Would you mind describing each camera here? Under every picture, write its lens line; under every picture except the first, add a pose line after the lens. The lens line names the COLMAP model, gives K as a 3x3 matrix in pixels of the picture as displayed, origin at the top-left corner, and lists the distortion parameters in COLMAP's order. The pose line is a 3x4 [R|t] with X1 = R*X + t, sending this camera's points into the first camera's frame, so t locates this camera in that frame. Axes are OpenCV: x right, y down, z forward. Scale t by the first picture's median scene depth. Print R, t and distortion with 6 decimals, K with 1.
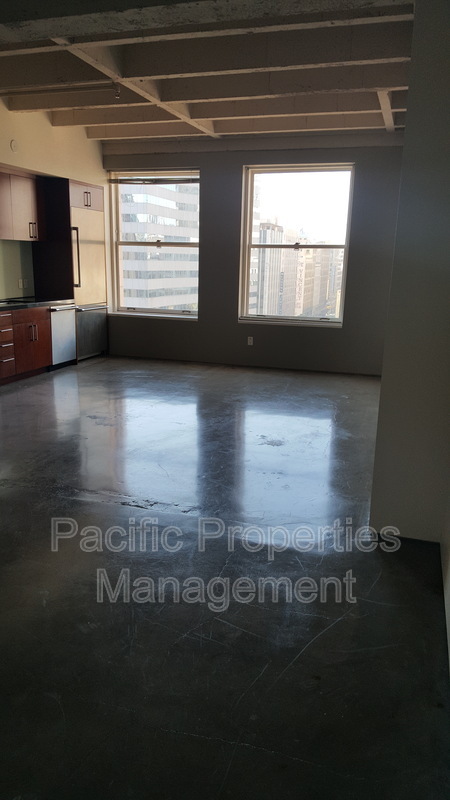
lens RADIAL K [[611.0, 0, 221.1], [0, 611.0, 396.4], [0, 0, 1]] dist [0.178950, -0.381213]
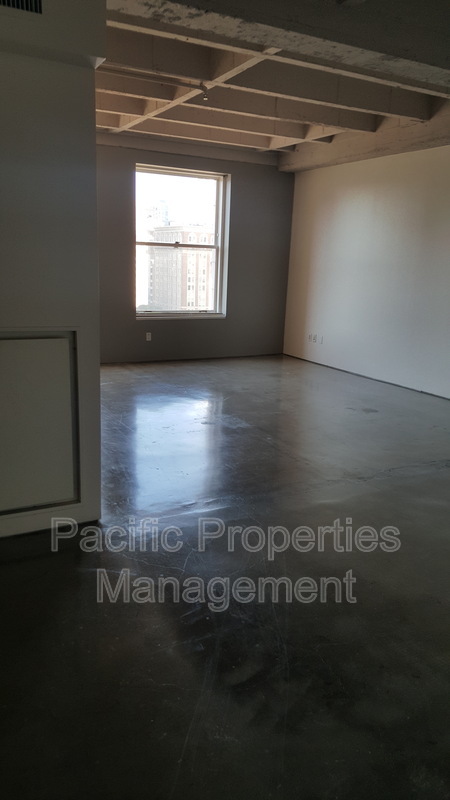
lens RADIAL K [[611.0, 0, 221.1], [0, 611.0, 396.4], [0, 0, 1]] dist [0.178950, -0.381213]
pose [[0.682539, -0.157765, 0.713618, -0.618937], [0.140782, 0.986518, 0.083446, -0.061161], [-0.717161, 0.043509, 0.695548, 0.207493]]
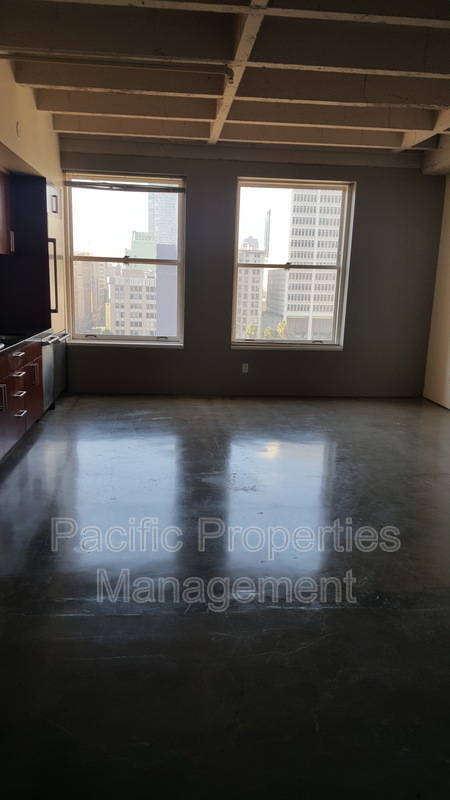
lens RADIAL K [[616.4, 0, 216.4], [0, 616.4, 411.0], [0, 0, 1]] dist [0.048771, -0.002770]
pose [[0.919074, -0.076412, 0.386605, -0.353159], [0.074529, 0.997021, 0.019884, -0.048582], [-0.386972, 0.010538, 0.922031, 0.172276]]
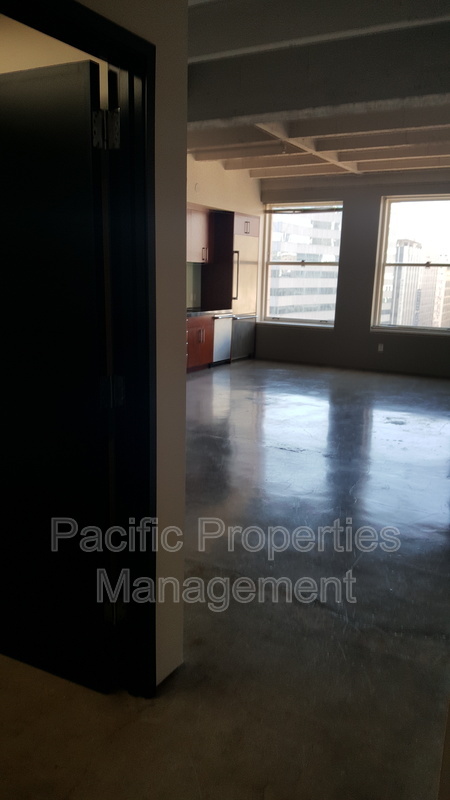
lens RADIAL K [[611.0, 0, 221.1], [0, 611.0, 396.4], [0, 0, 1]] dist [0.178950, -0.381213]
pose [[0.978495, 0.043347, -0.201665, -0.006790], [-0.048738, 0.998573, -0.021843, 0.040348], [0.200430, 0.031202, 0.979211, -0.179630]]
